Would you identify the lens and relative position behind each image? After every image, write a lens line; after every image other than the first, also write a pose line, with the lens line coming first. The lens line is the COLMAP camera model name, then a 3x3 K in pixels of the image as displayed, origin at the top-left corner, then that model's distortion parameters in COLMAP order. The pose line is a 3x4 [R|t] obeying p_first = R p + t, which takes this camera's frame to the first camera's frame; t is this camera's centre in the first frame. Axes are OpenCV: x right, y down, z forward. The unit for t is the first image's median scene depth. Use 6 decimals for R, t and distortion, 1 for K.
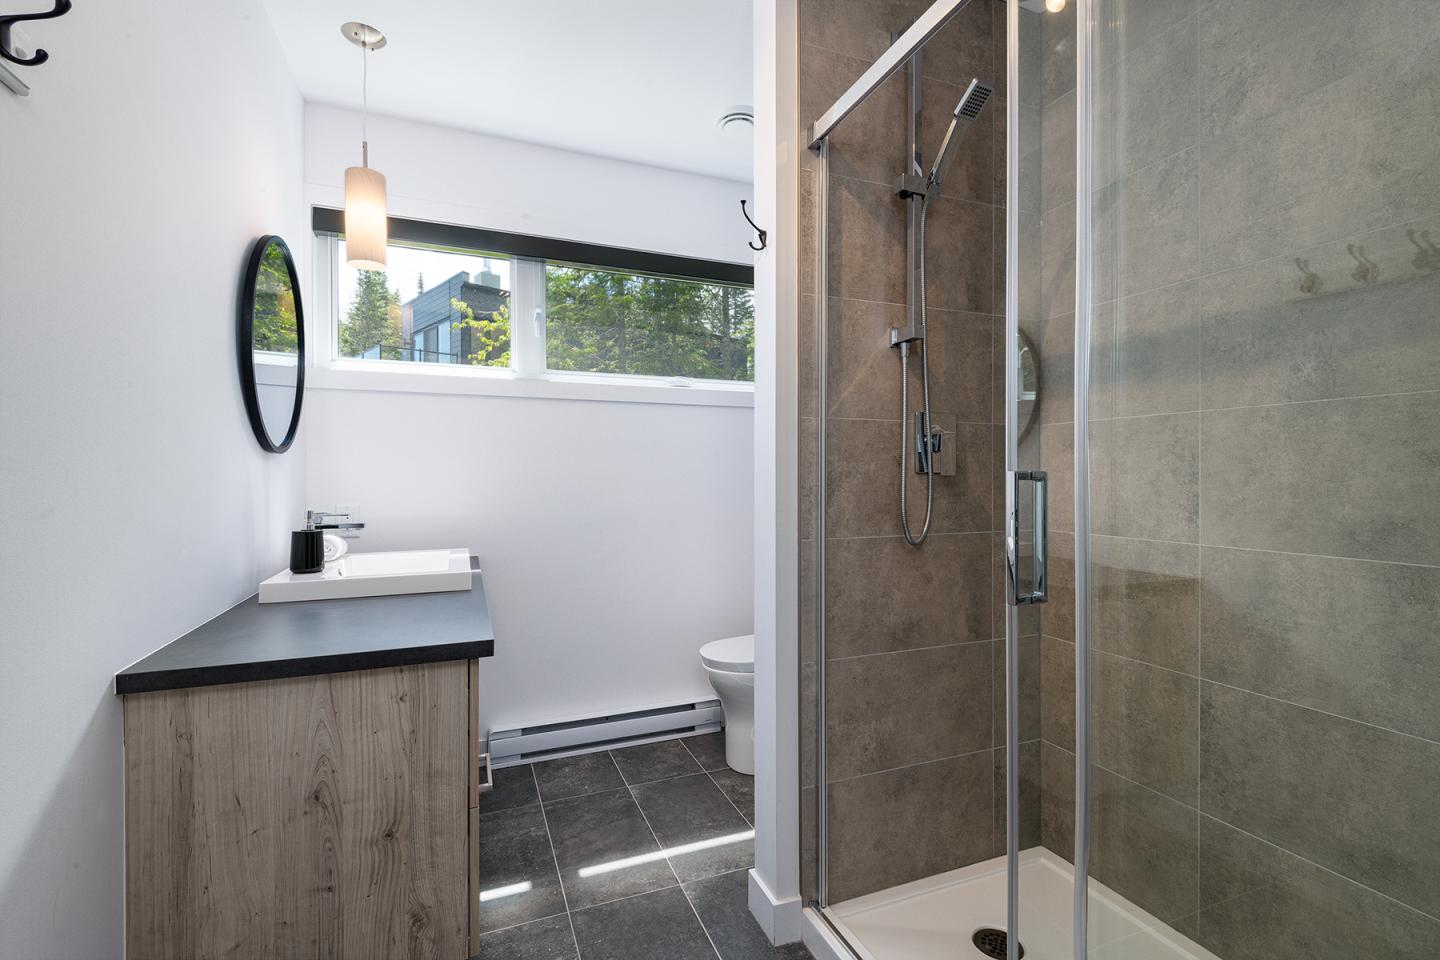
lens RADIAL K [[655.8, 0, 722.9], [0, 655.8, 480.3], [0, 0, 1]] dist [-0.004516, 0.000174]
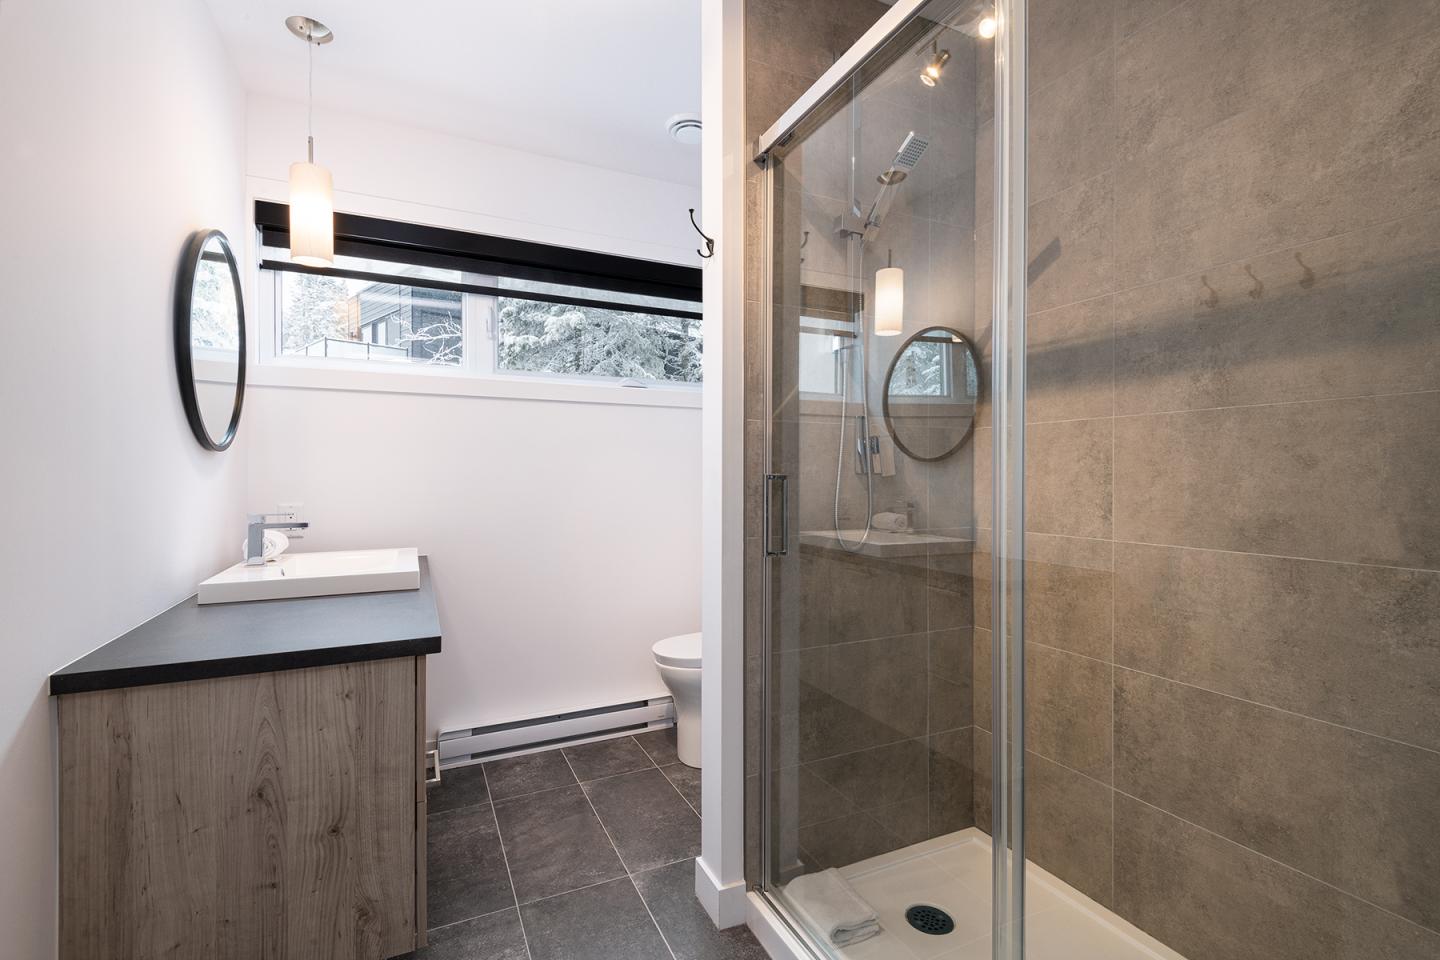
lens RADIAL K [[655.8, 0, 723.5], [0, 655.8, 479.8], [0, 0, 1]] dist [-0.004516, 0.000174]
pose [[0.997916, 0.002010, 0.064493, 0.017433], [-0.002035, 0.999998, 0.000326, -0.000988], [-0.064492, -0.000457, 0.997918, -0.035407]]
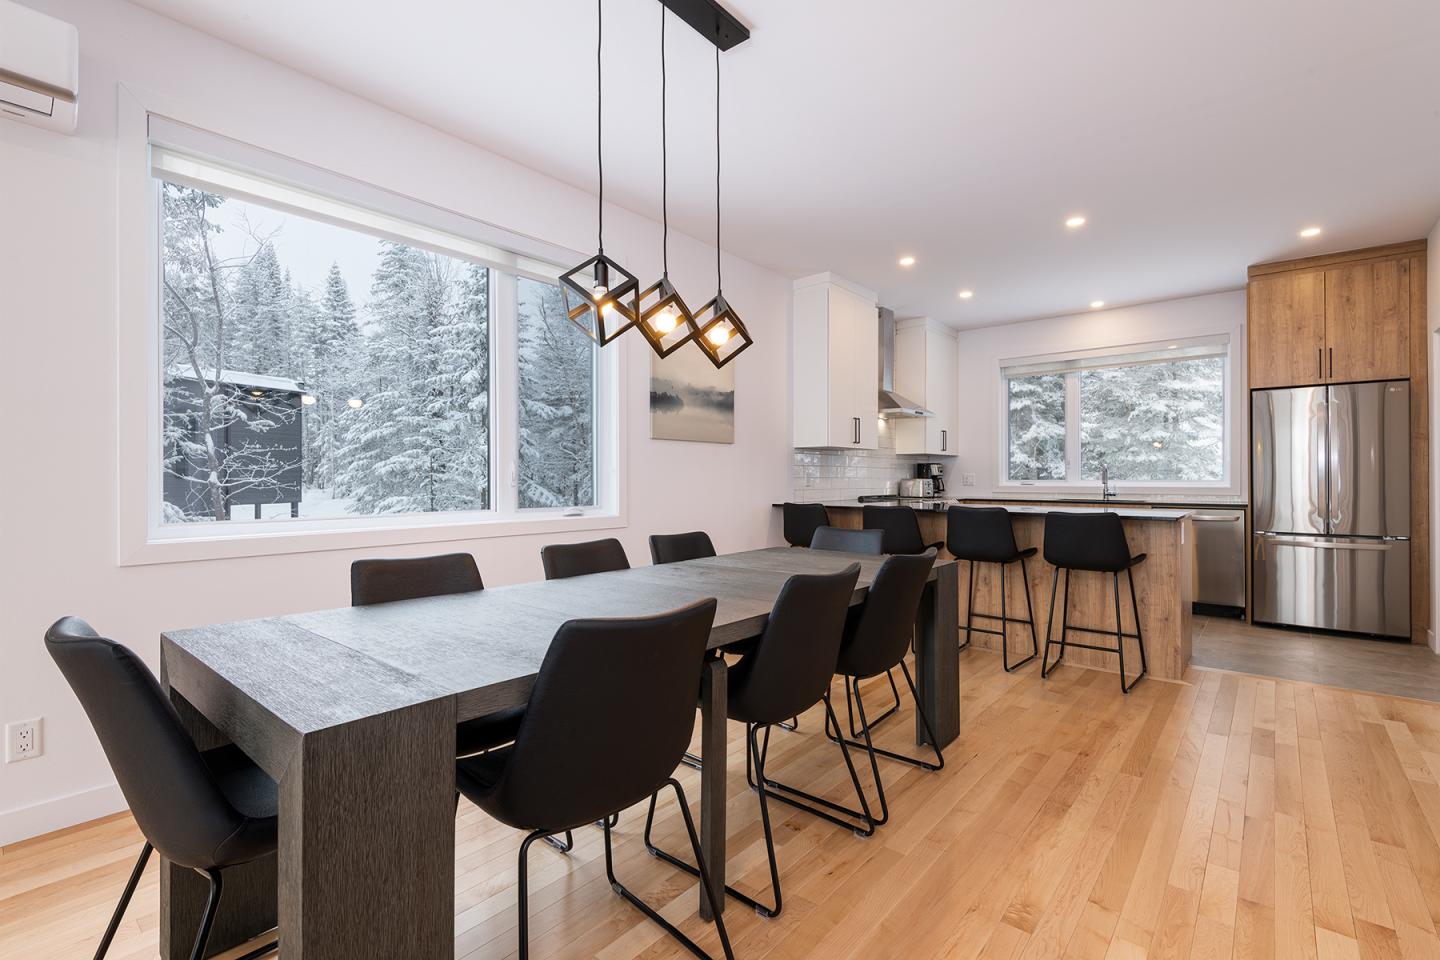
lens RADIAL K [[655.8, 0, 731.9], [0, 655.8, 478.7], [0, 0, 1]] dist [-0.004516, 0.000174]
pose [[0.472409, -0.001856, -0.881378, 0.931585], [-0.004085, 0.999982, -0.004295, -0.071336], [0.881370, 0.005630, 0.472393, -1.699540]]
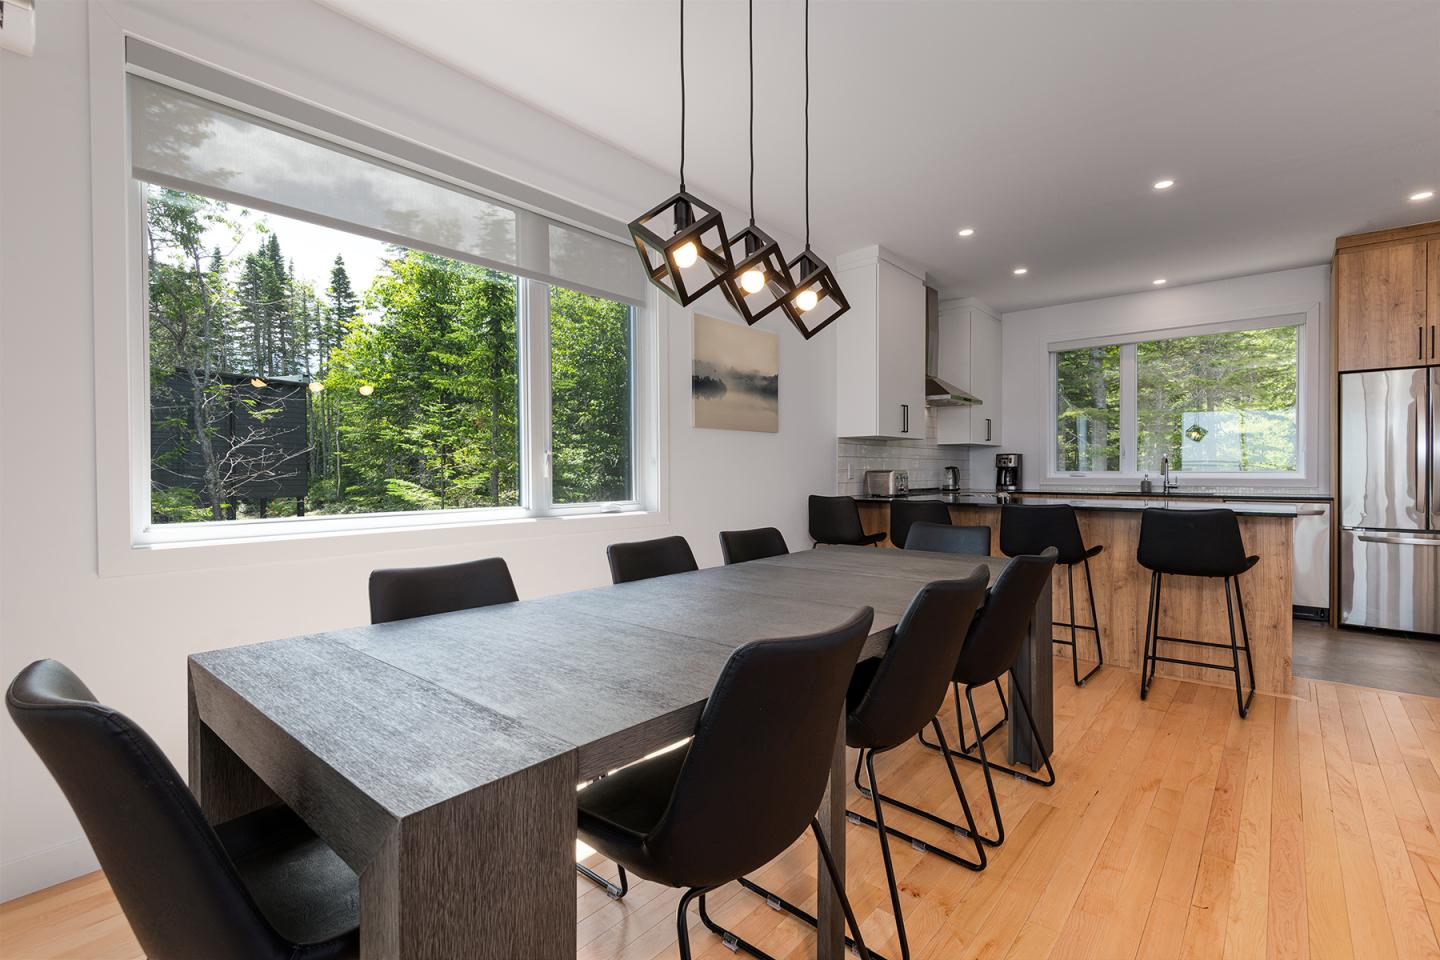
lens RADIAL K [[655.8, 0, 709.0], [0, 655.8, 481.2], [0, 0, 1]] dist [-0.004516, 0.000174]
pose [[0.453855, 0.011188, -0.891005, 0.643517], [-0.003733, 0.999936, 0.010654, -0.066815], [0.891068, -0.001510, 0.453868, -1.791710]]
